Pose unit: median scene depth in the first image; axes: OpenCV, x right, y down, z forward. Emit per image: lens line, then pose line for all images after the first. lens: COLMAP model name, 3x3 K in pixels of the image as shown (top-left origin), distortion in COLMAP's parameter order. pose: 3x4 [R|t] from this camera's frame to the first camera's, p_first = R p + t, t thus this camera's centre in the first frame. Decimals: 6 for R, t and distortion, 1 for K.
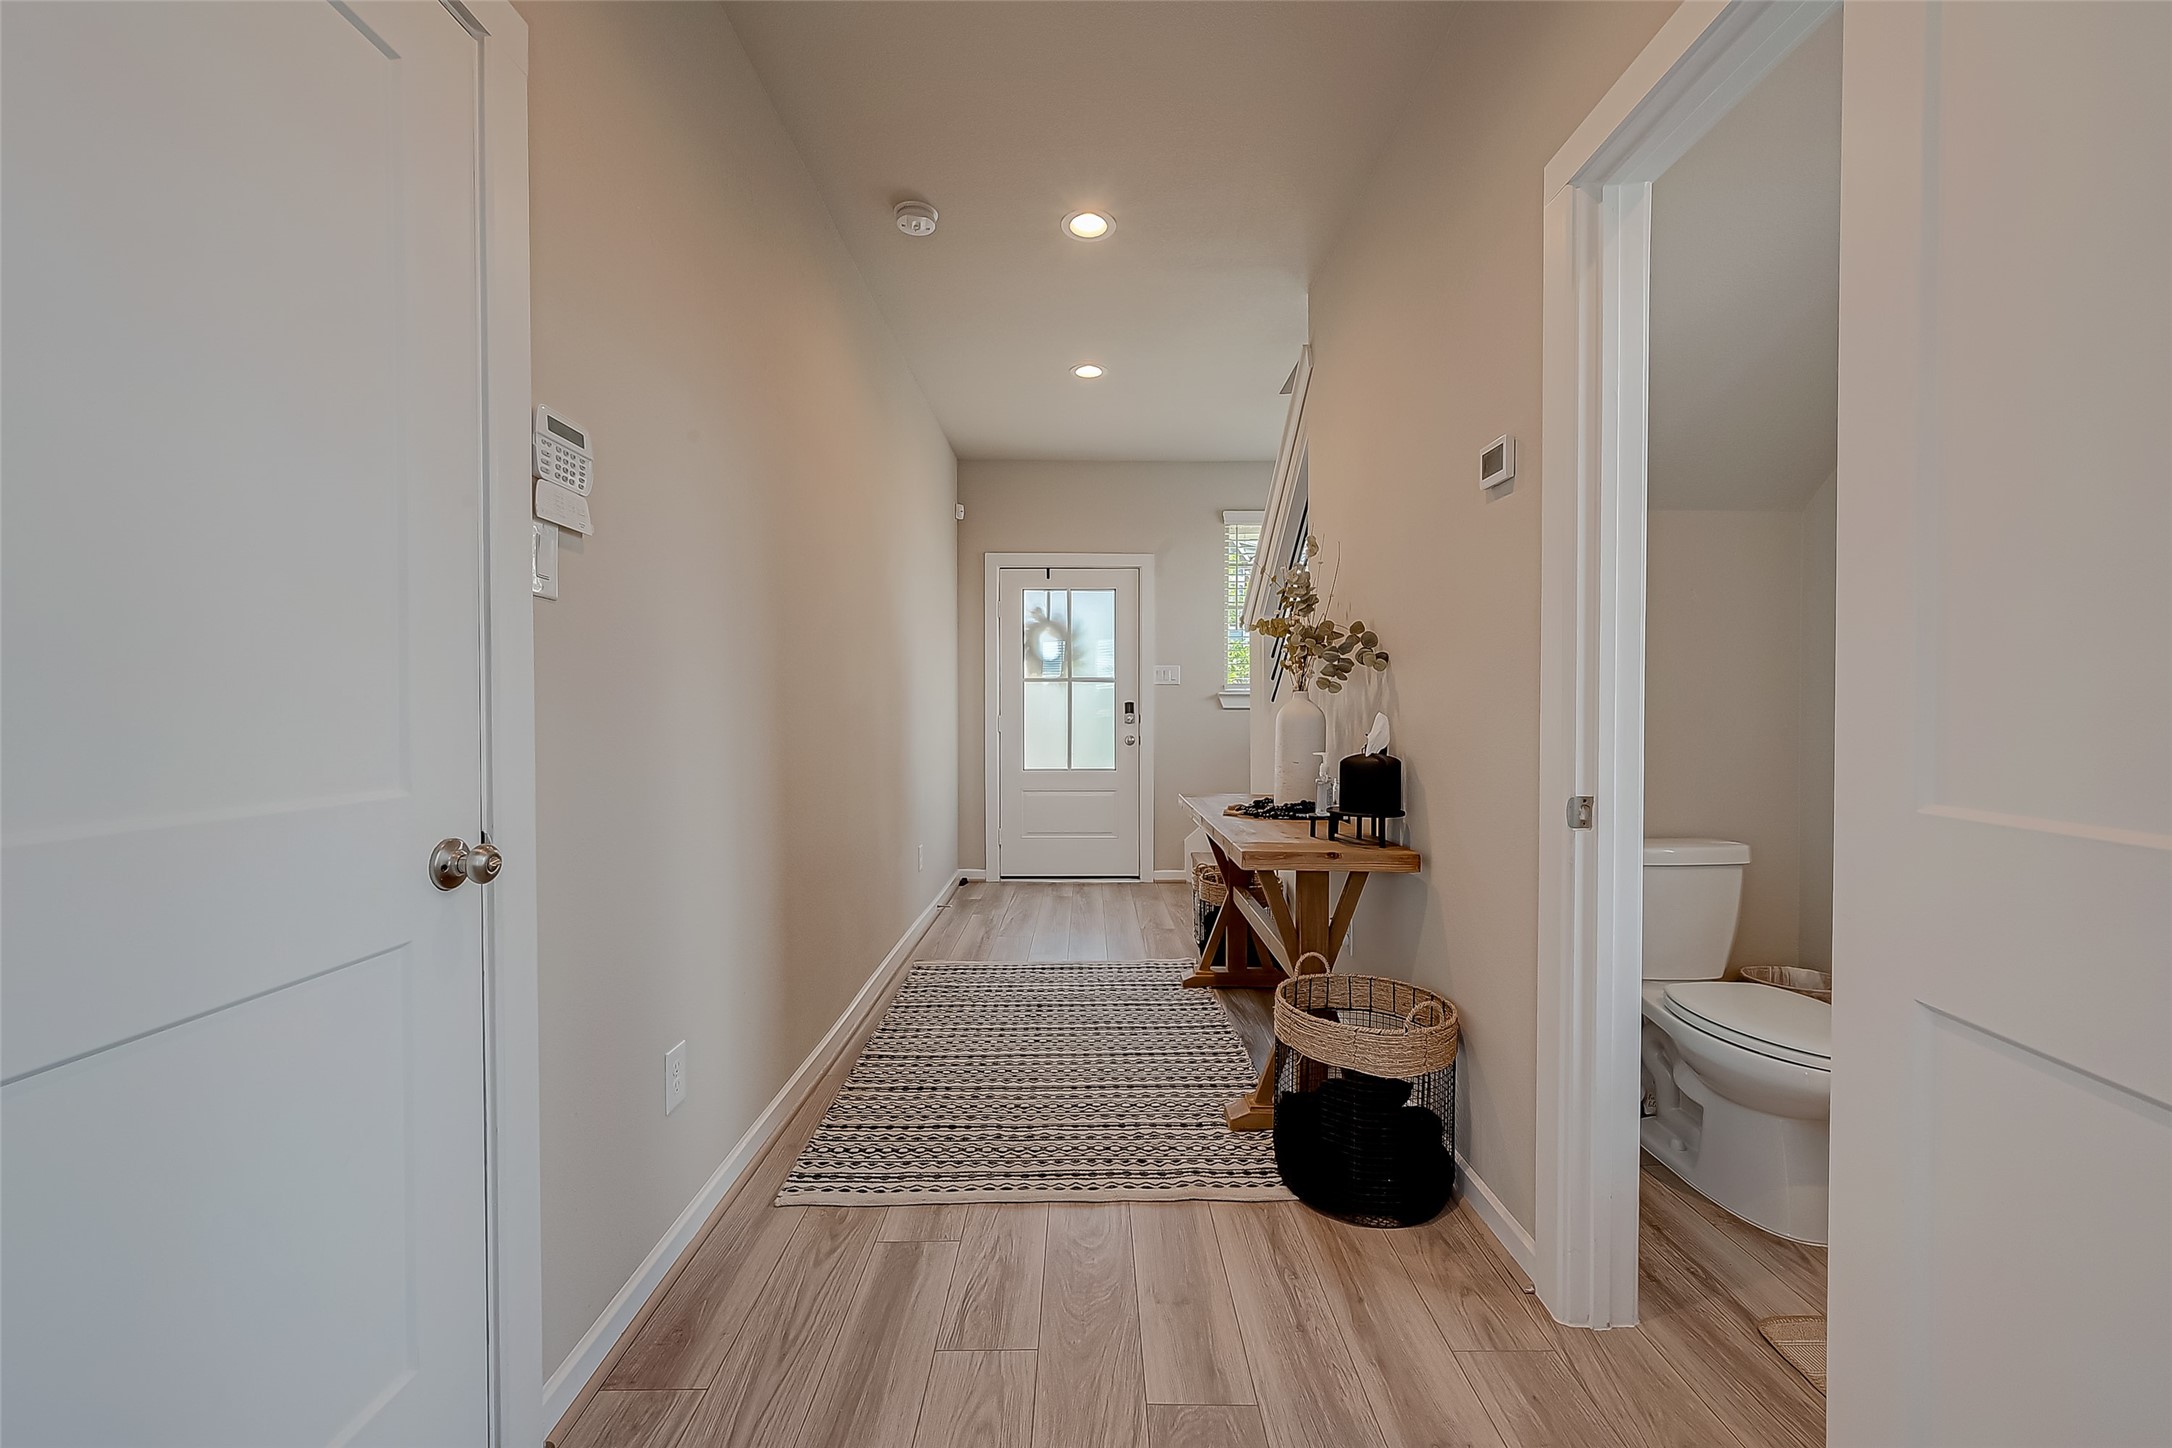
lens RADIAL K [[855.1, 0, 1096.2], [0, 855.1, 721.8], [0, 0, 1]] dist [0.000981, -0.000654]
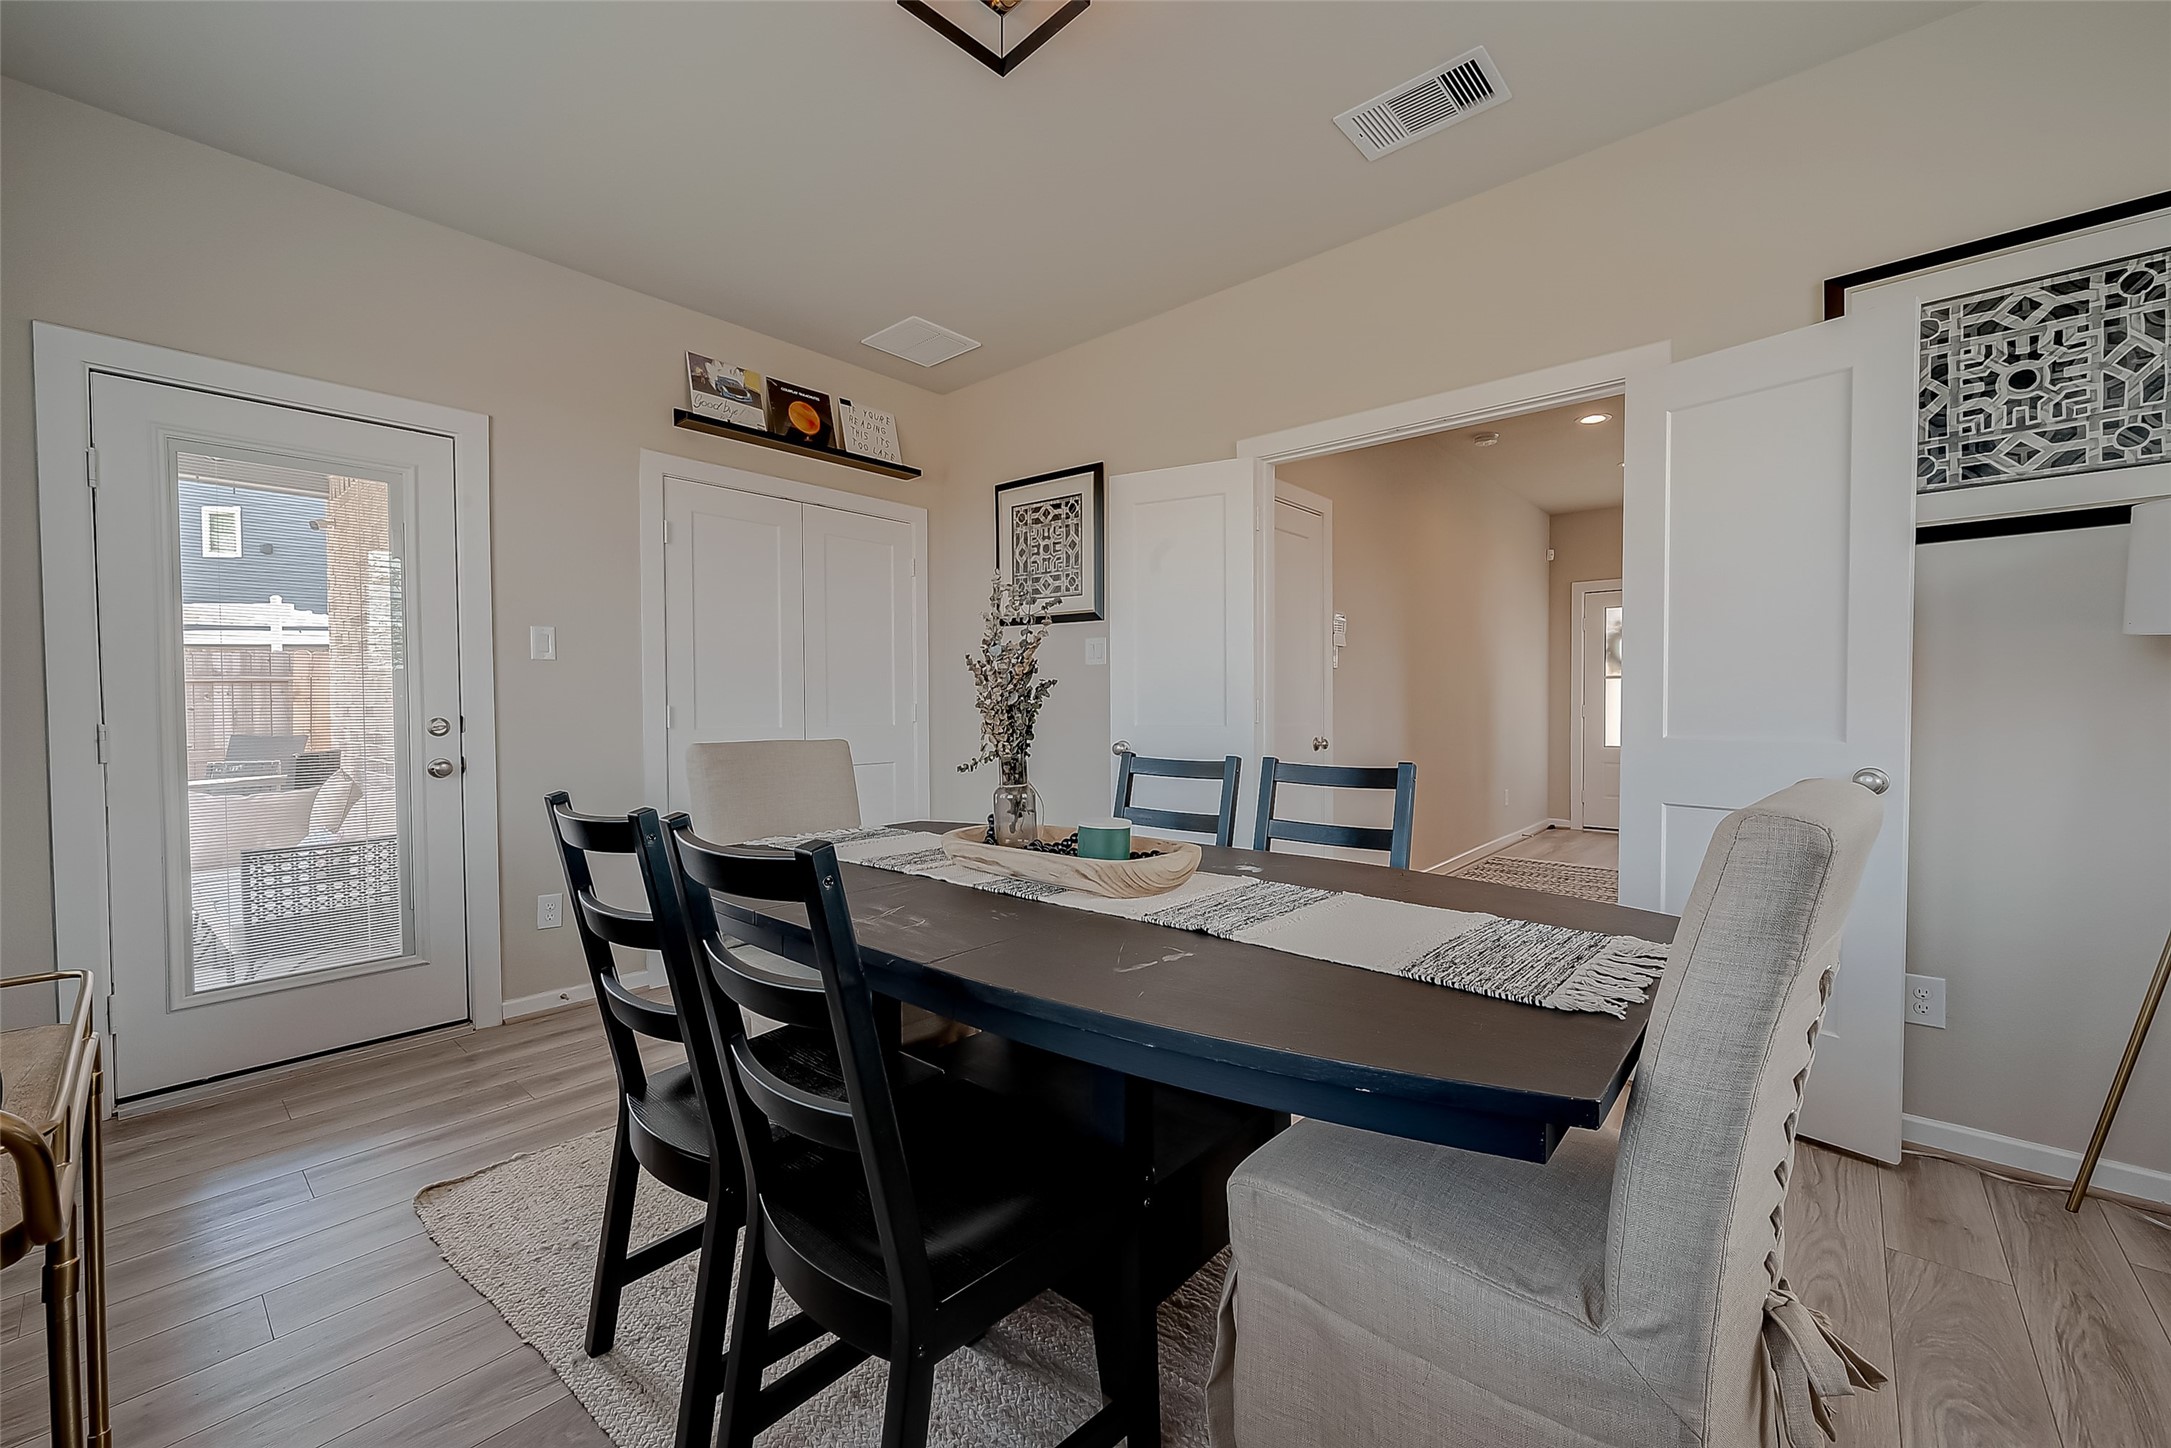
lens RADIAL K [[854.7, 0, 1075.2], [0, 854.7, 724.2], [0, 0, 1]] dist [0.000981, -0.000654]
pose [[0.738967, 0.014118, -0.673594, 0.196437], [-0.005769, 0.999876, 0.014627, 0.008142], [0.673717, -0.006923, 0.738957, -0.506936]]
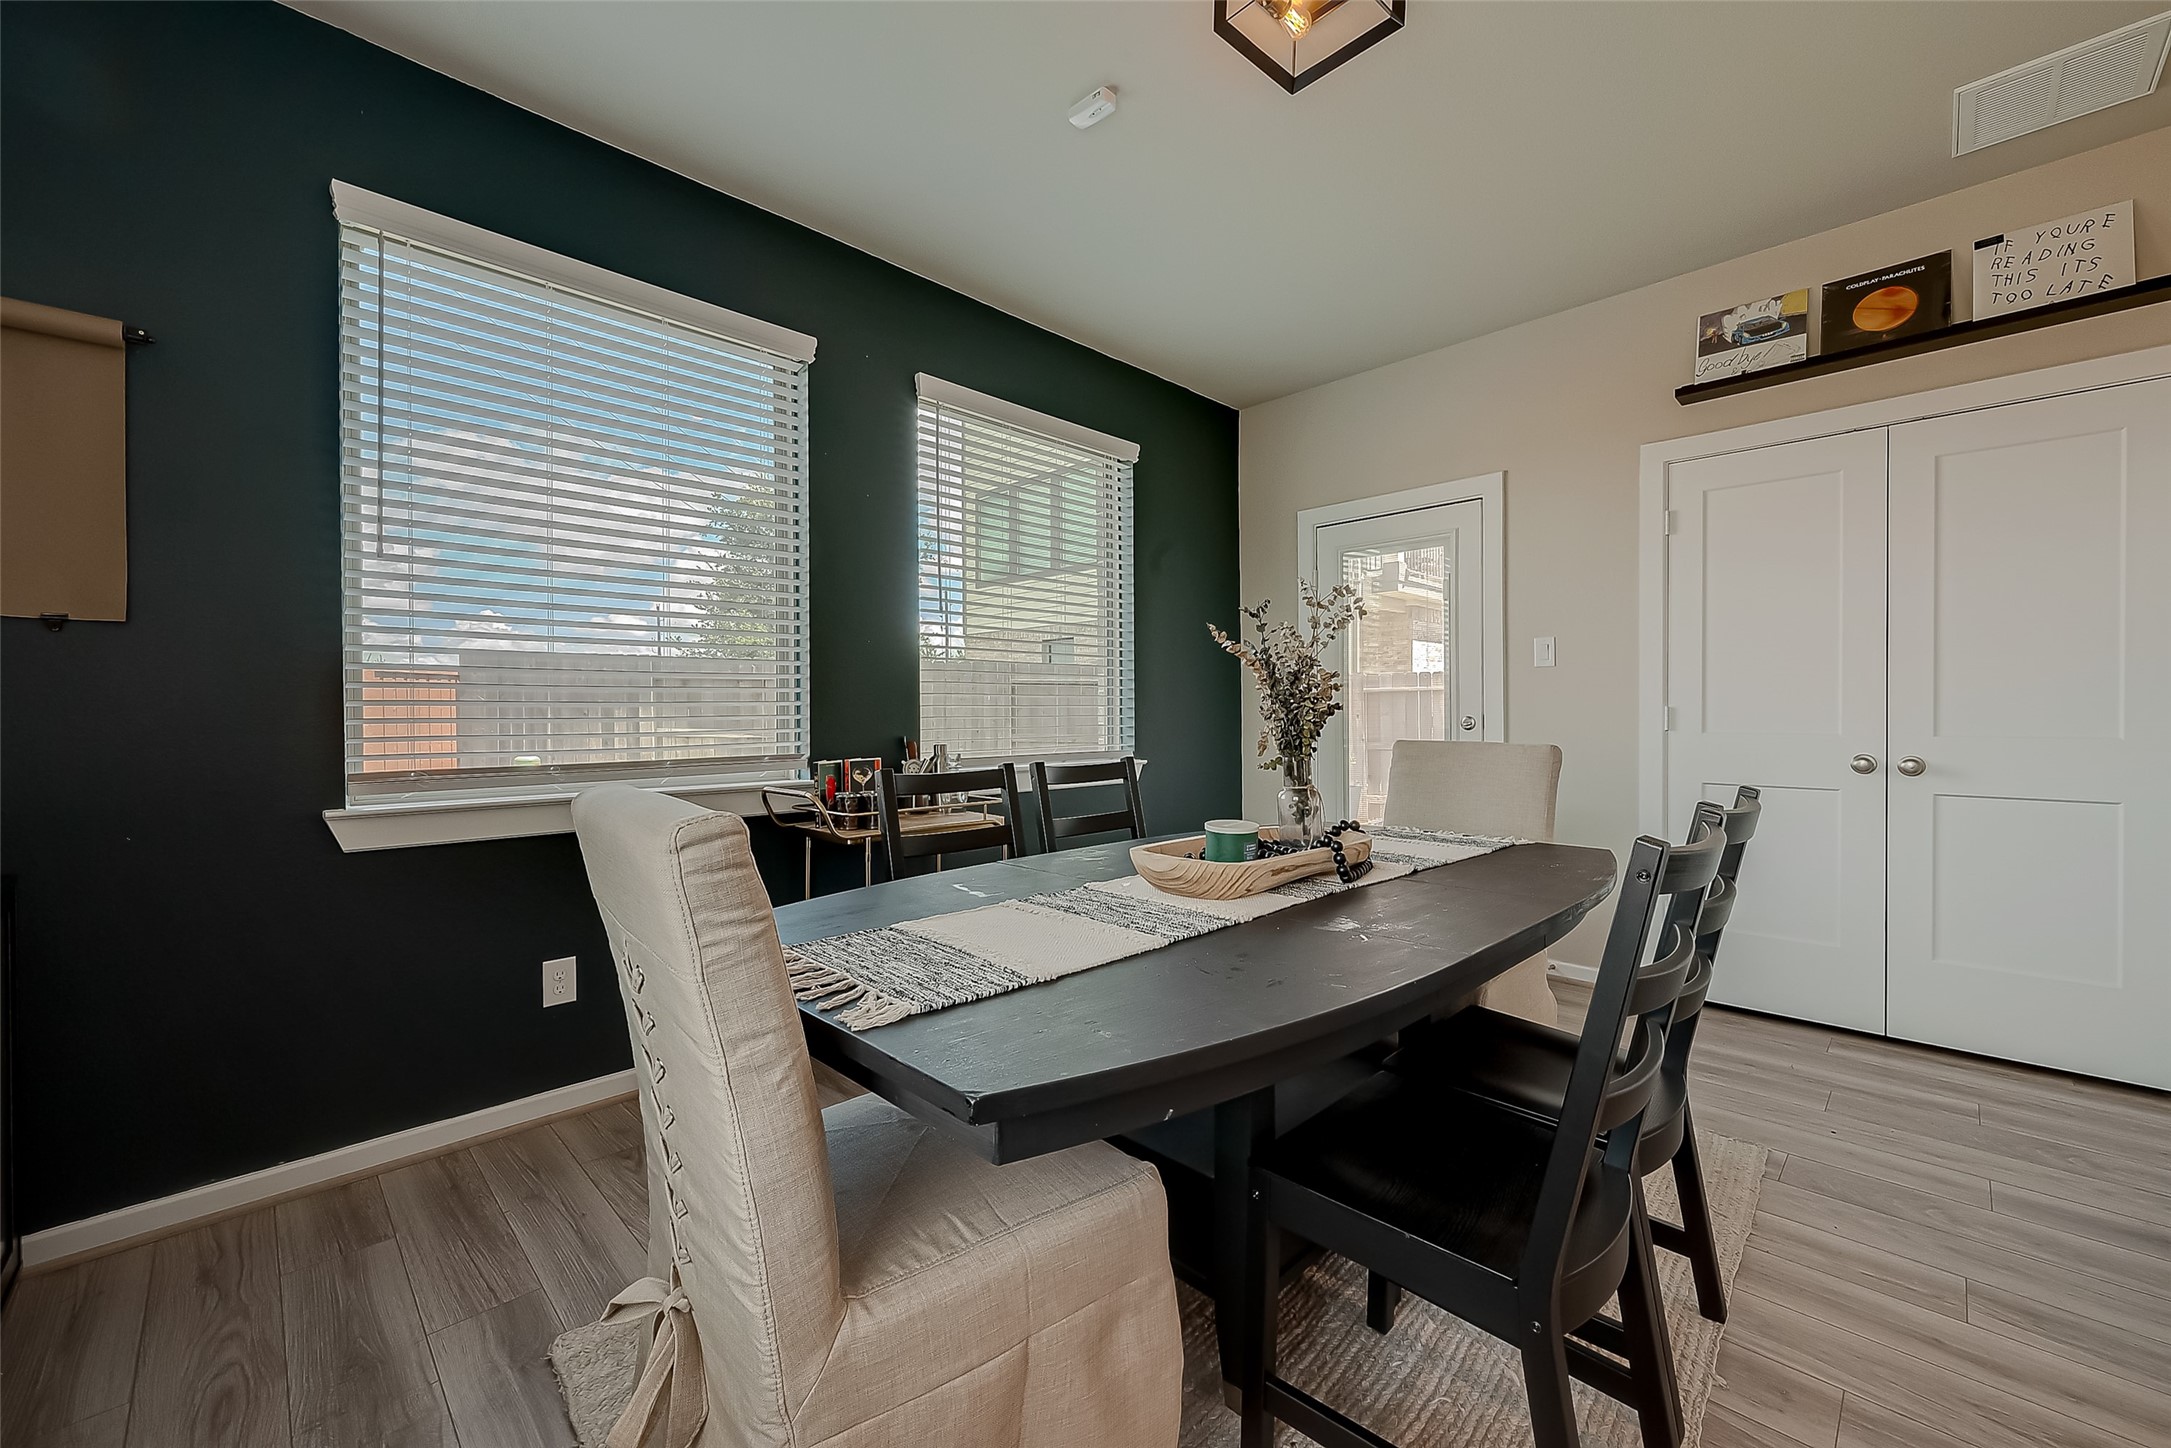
lens RADIAL K [[854.7, 0, 1090.4], [0, 854.7, 714.2], [0, 0, 1]] dist [0.000981, -0.000654]
pose [[-0.715761, 0.014847, -0.698187, 0.483732], [-0.000203, 0.999770, 0.021469, -0.043336], [0.698345, 0.015508, -0.715593, 1.549226]]
